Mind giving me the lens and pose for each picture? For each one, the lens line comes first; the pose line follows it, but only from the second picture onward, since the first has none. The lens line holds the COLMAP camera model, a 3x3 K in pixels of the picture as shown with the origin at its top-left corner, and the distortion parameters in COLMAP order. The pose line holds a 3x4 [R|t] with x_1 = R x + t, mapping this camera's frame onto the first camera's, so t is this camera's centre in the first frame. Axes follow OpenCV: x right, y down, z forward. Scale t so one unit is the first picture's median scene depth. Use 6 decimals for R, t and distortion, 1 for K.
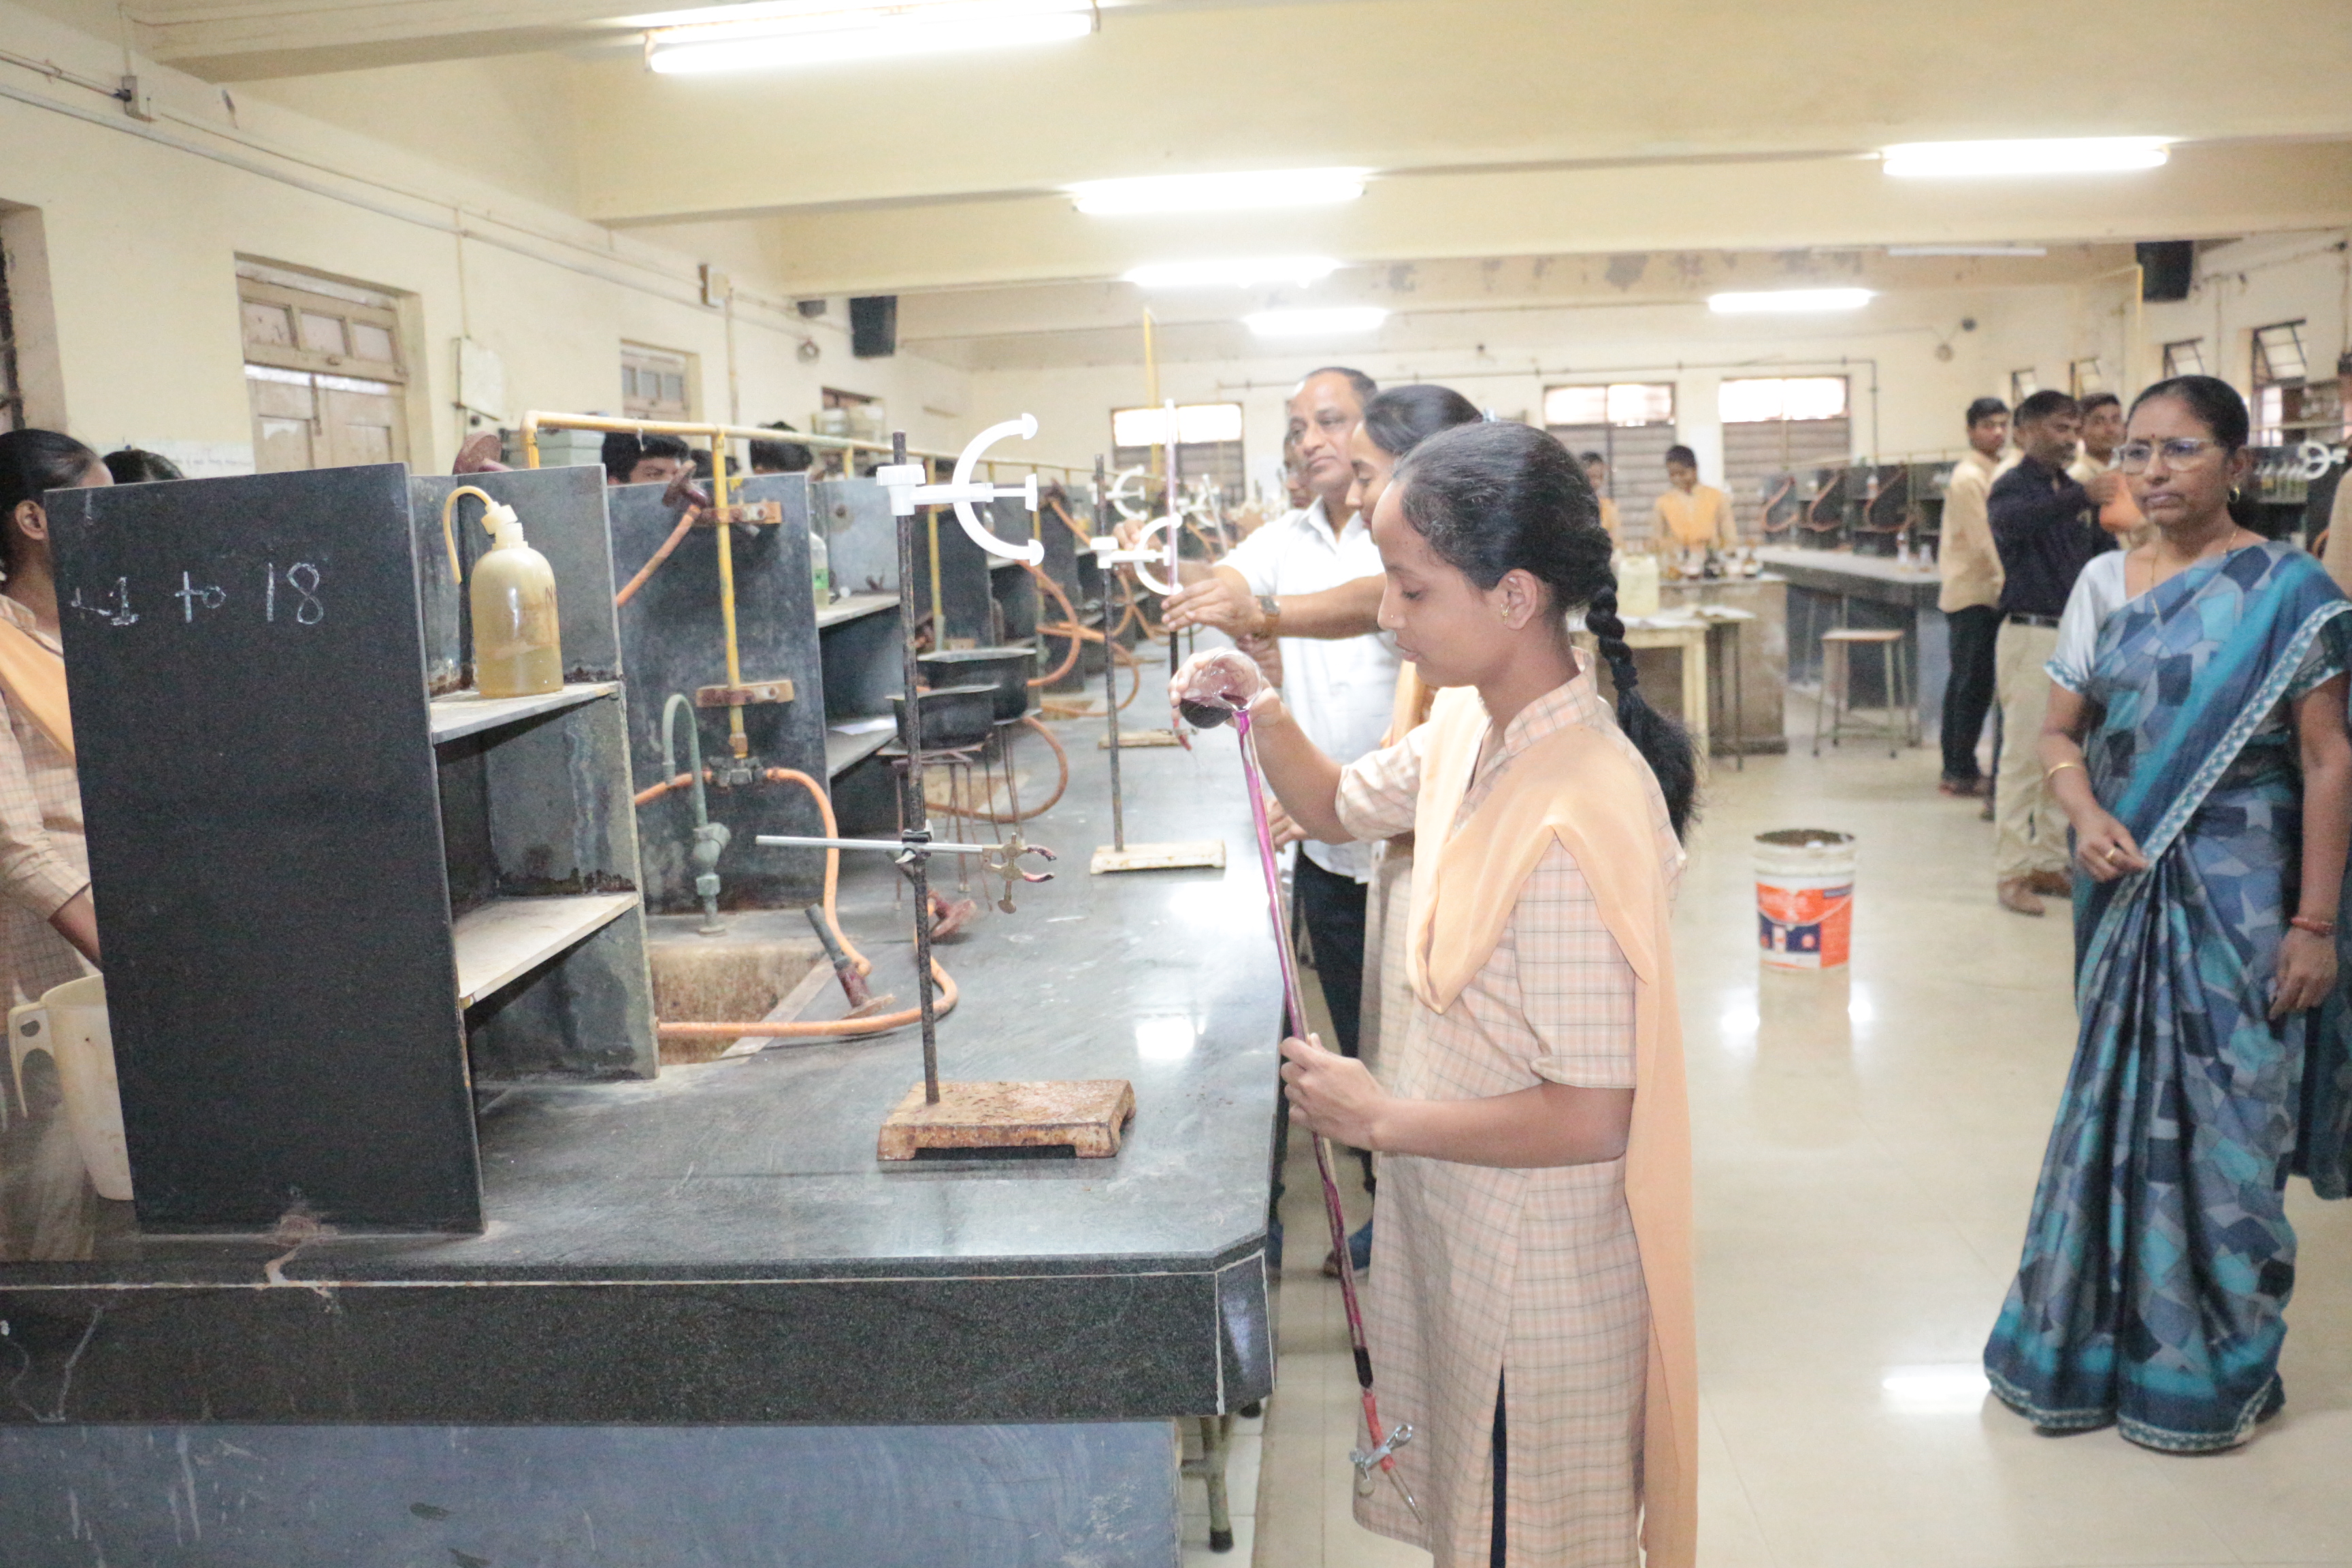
lens RADIAL K [[1933.3, 0, 1173.7], [0, 1933.3, 833.1], [0, 0, 1]] dist [-0.181862, 0.130397]
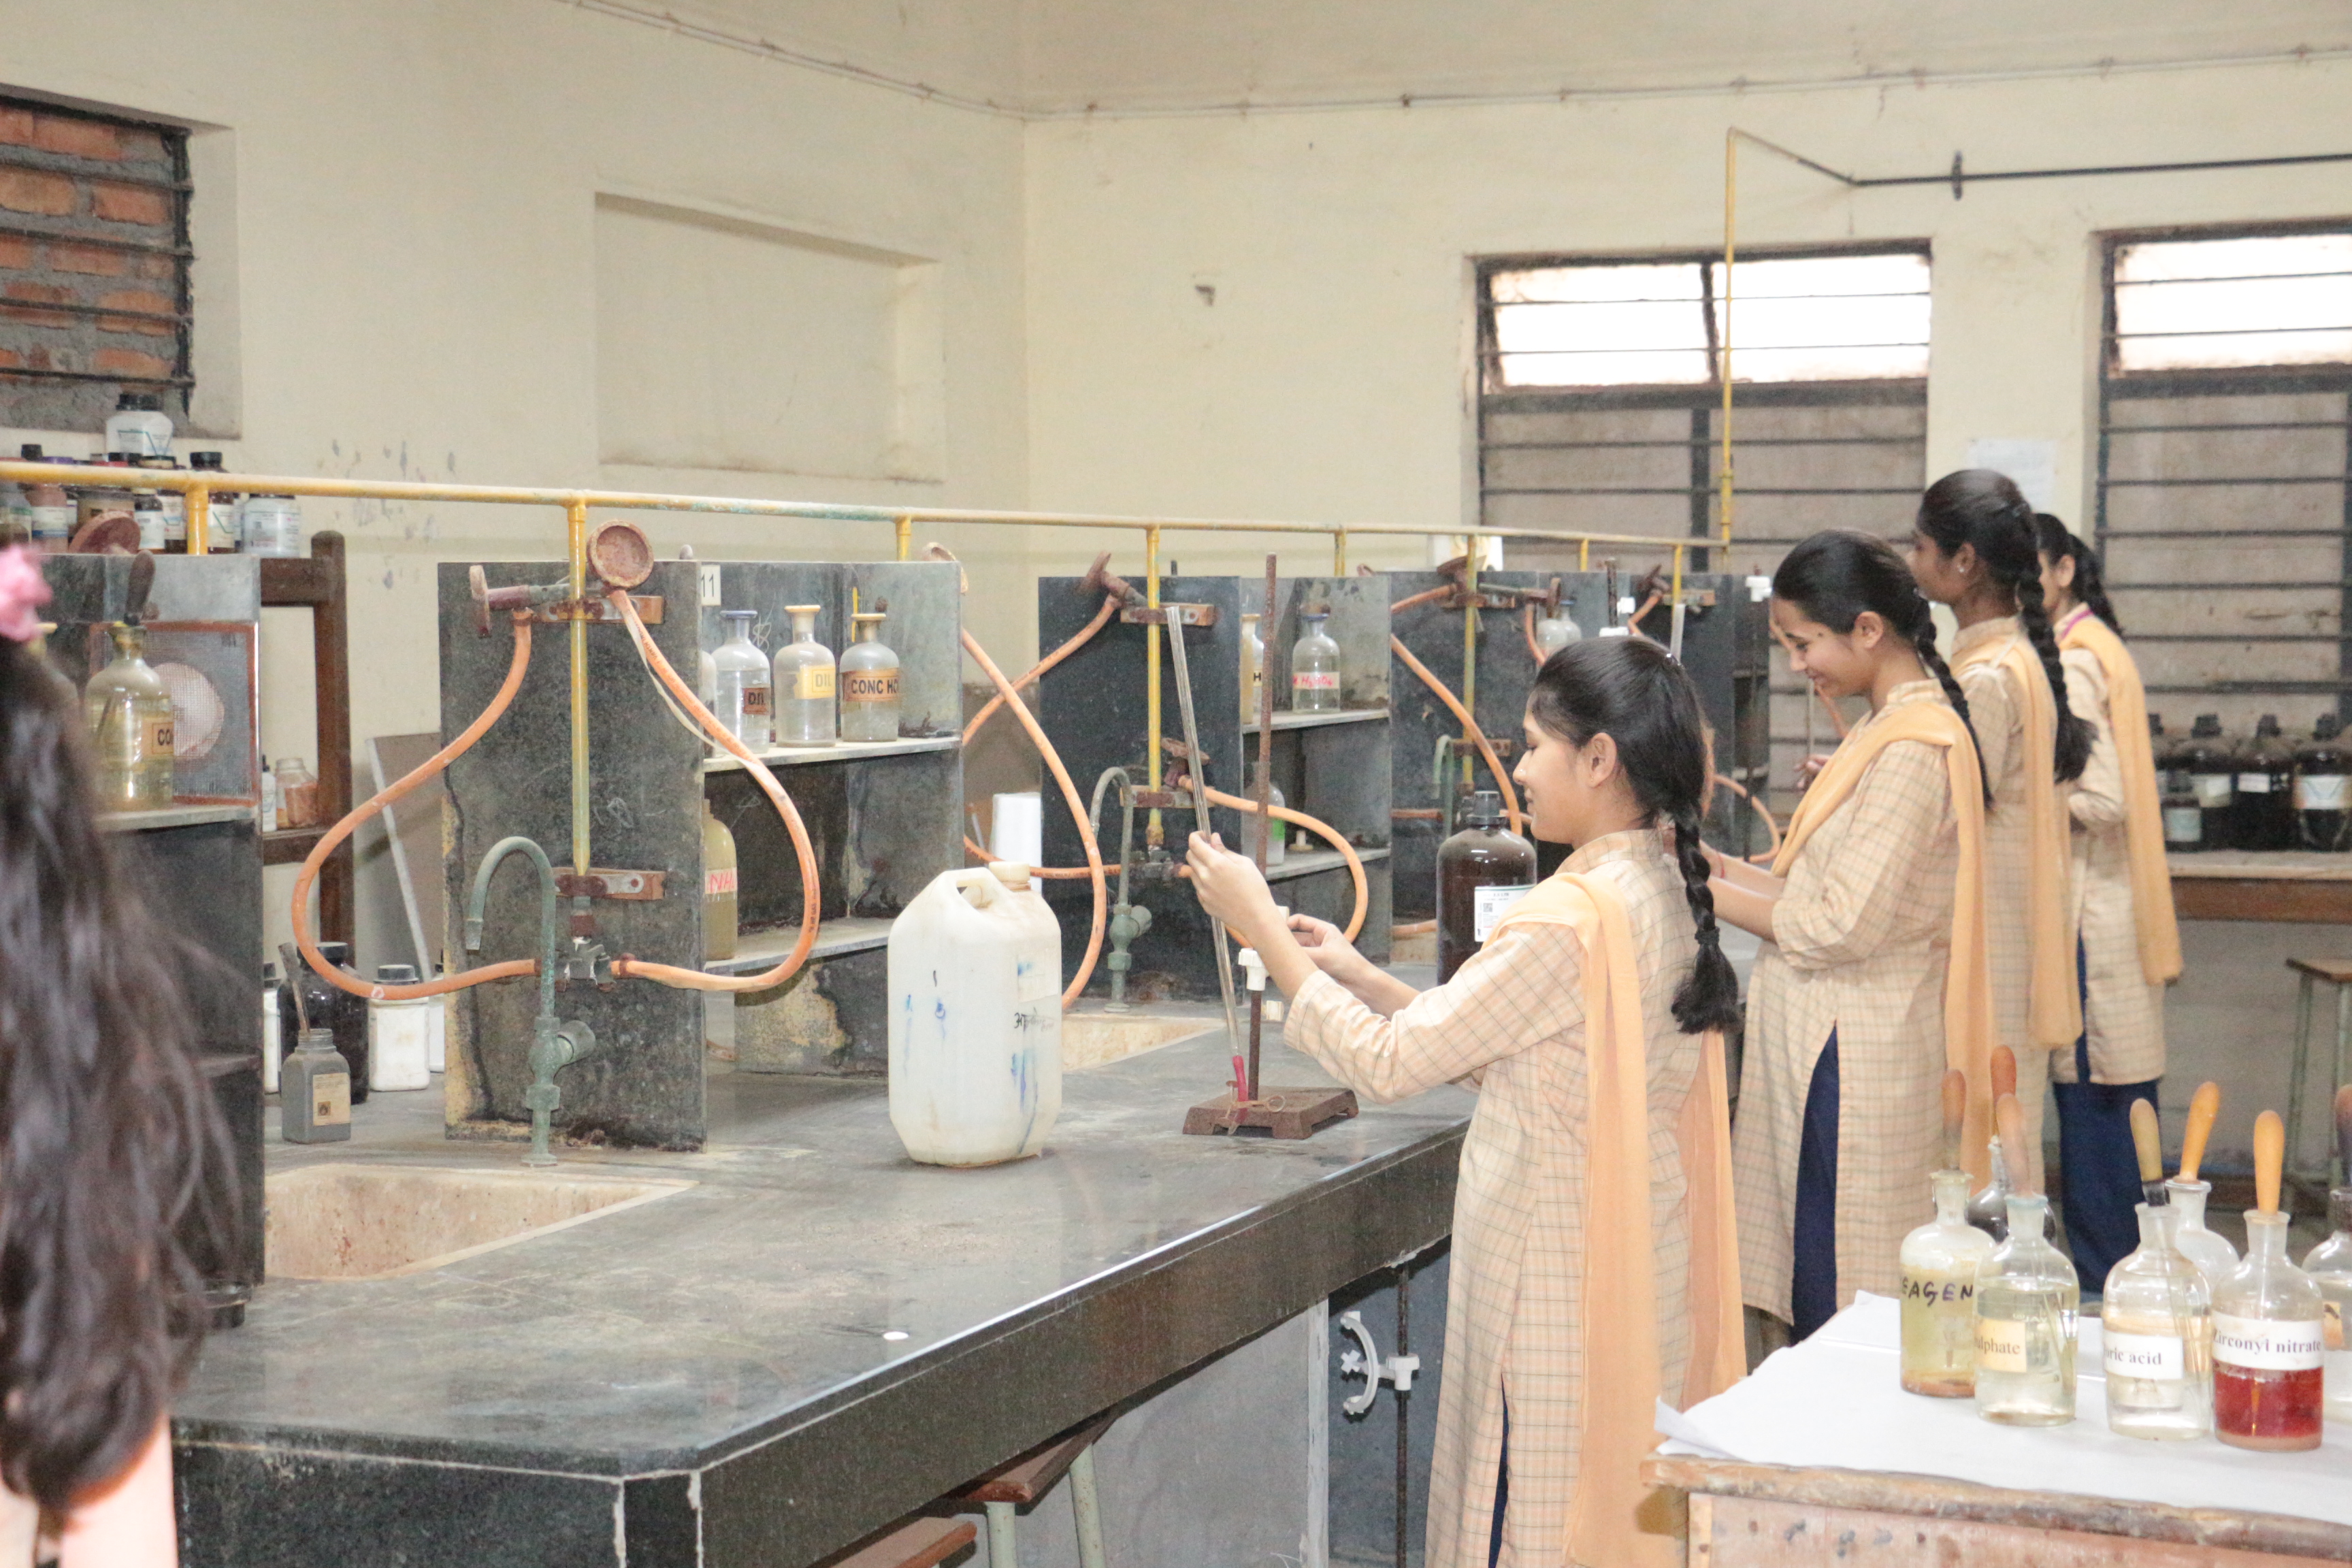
lens RADIAL K [[3947.1, 0, 1176.2], [0, 3947.1, 797.9], [0, 0, 1]] dist [0.094927, 0.810182]
pose [[0.954174, 0.063361, -0.292469, 0.276102], [-0.094178, 0.991248, -0.092508, -0.216739], [0.284048, 0.115813, 0.951790, 1.145667]]
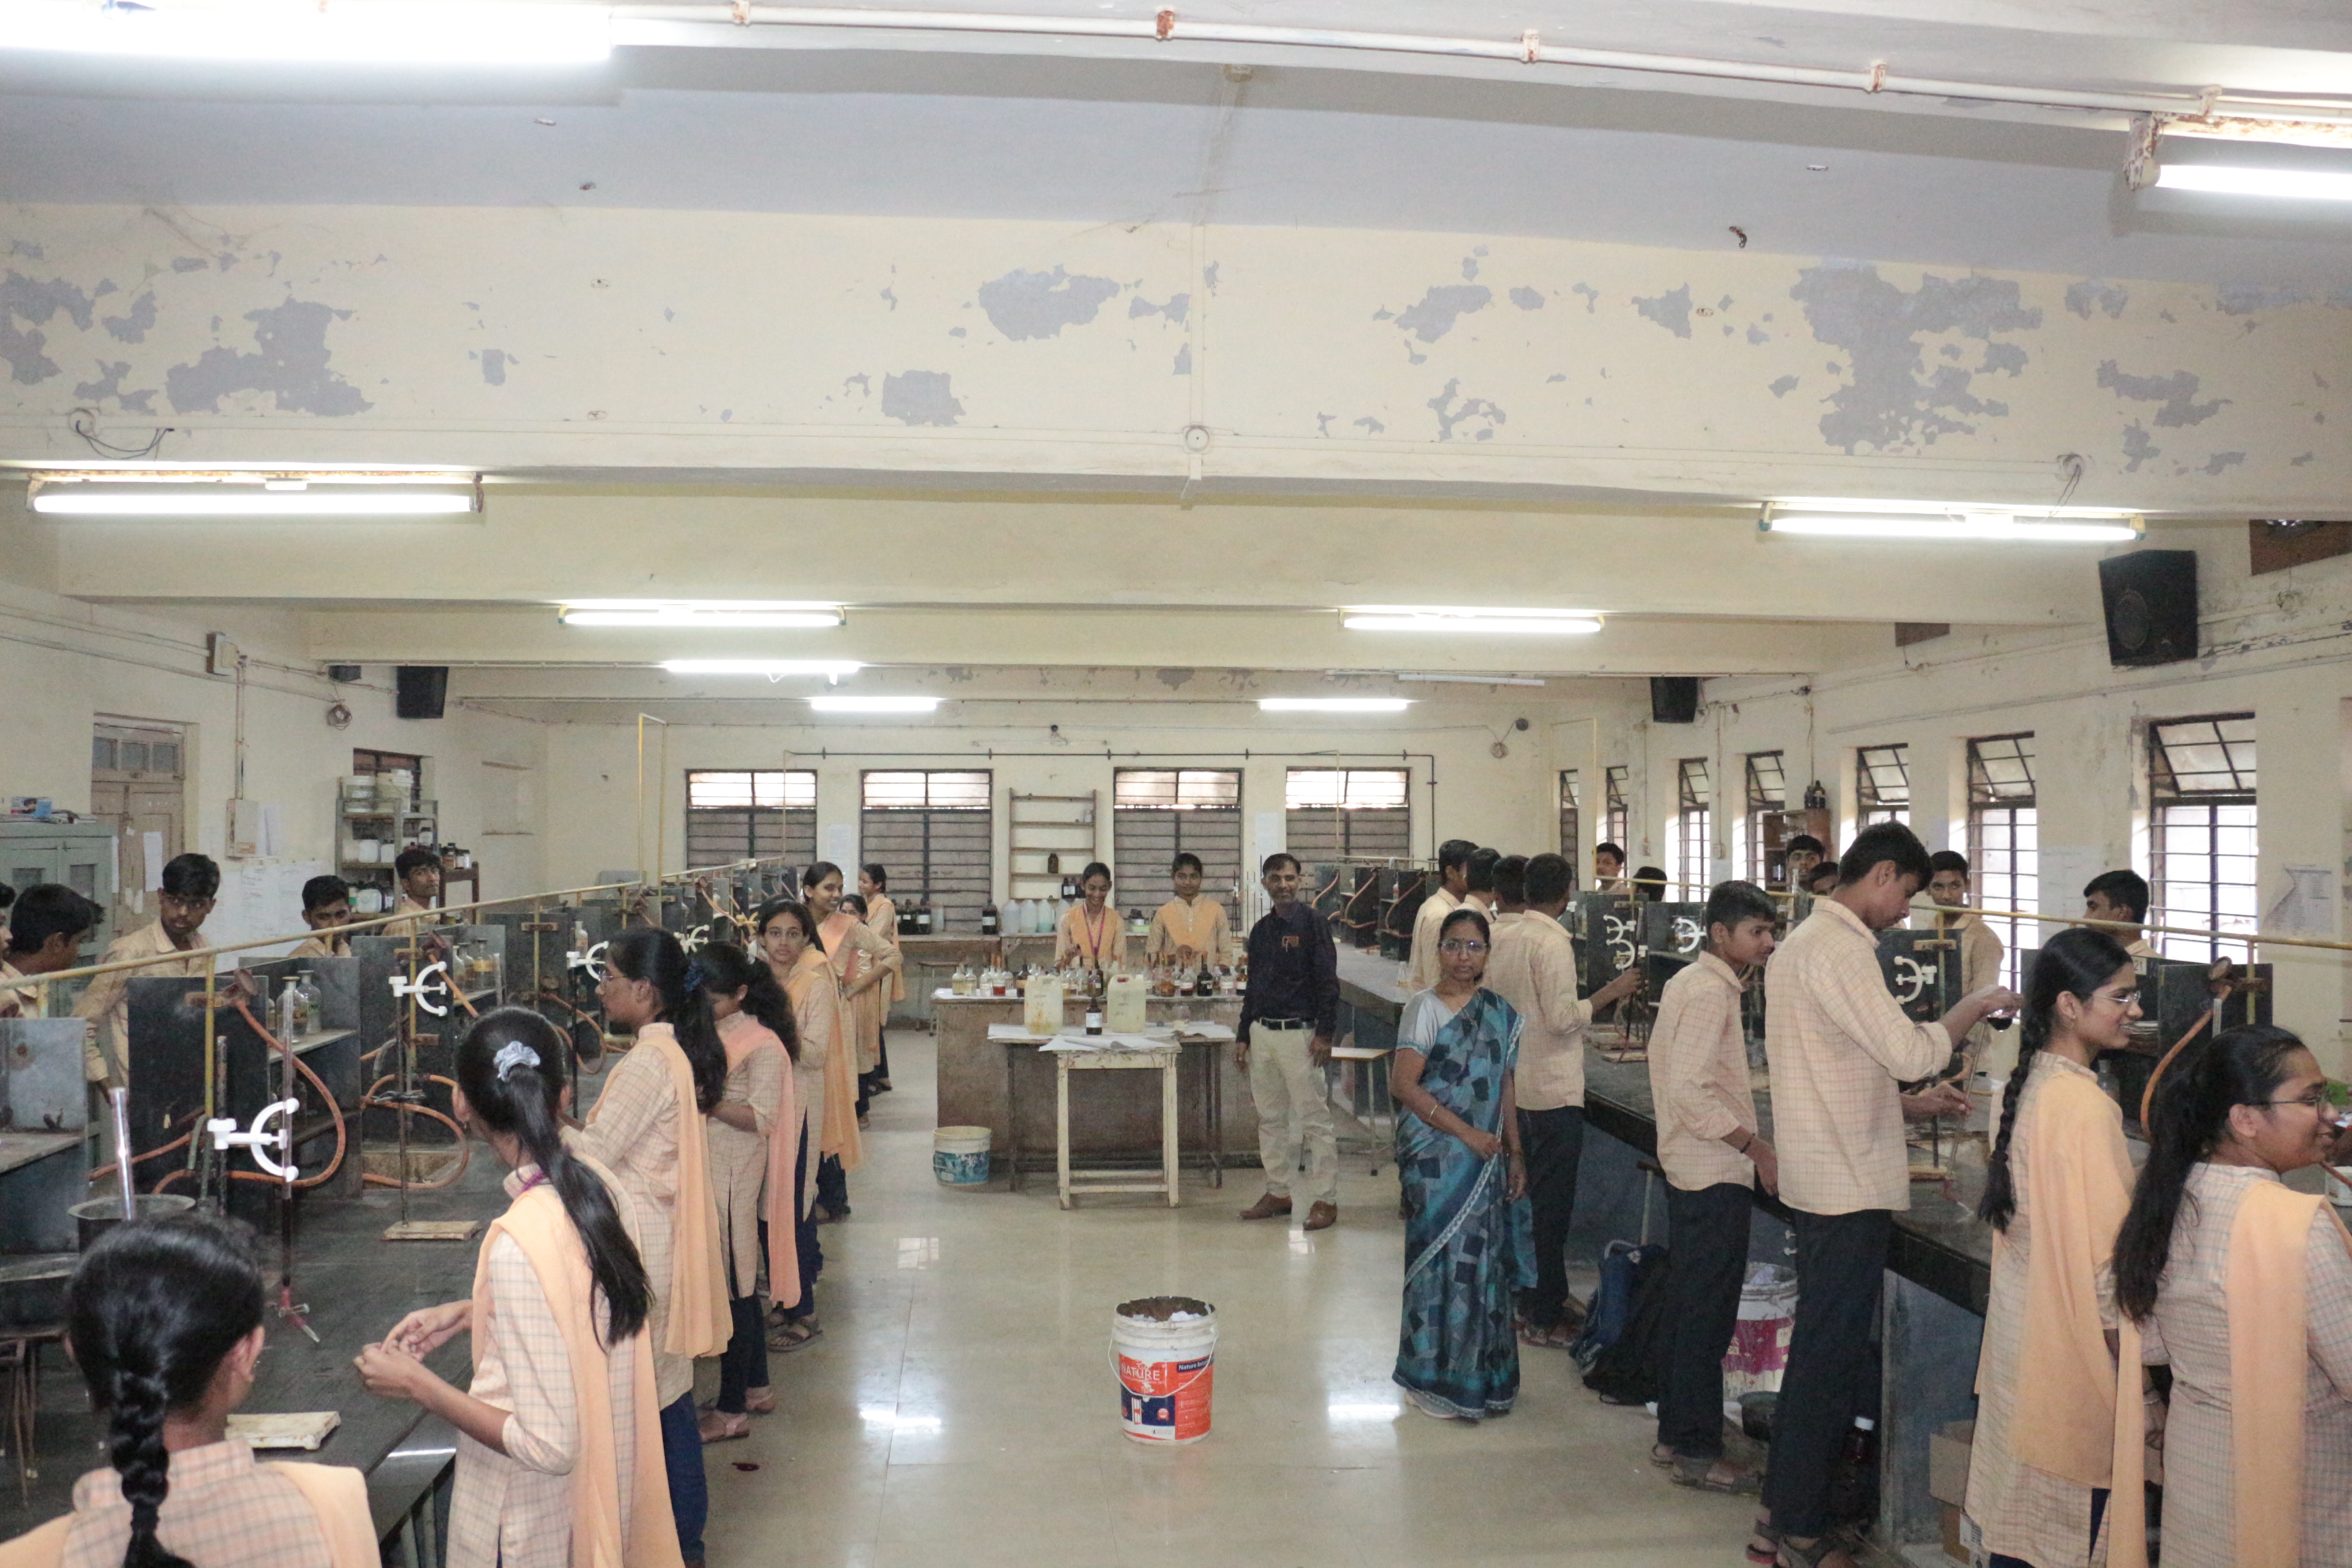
lens RADIAL K [[1947.3, 0, 1182.3], [0, 1947.3, 784.9], [0, 0, 1]] dist [-0.184924, 0.165895]
pose [[0.983443, 0.052823, 0.173346, 0.128646], [-0.018778, 0.981129, -0.192439, -0.065555], [-0.180240, 0.185998, 0.965877, -0.042608]]
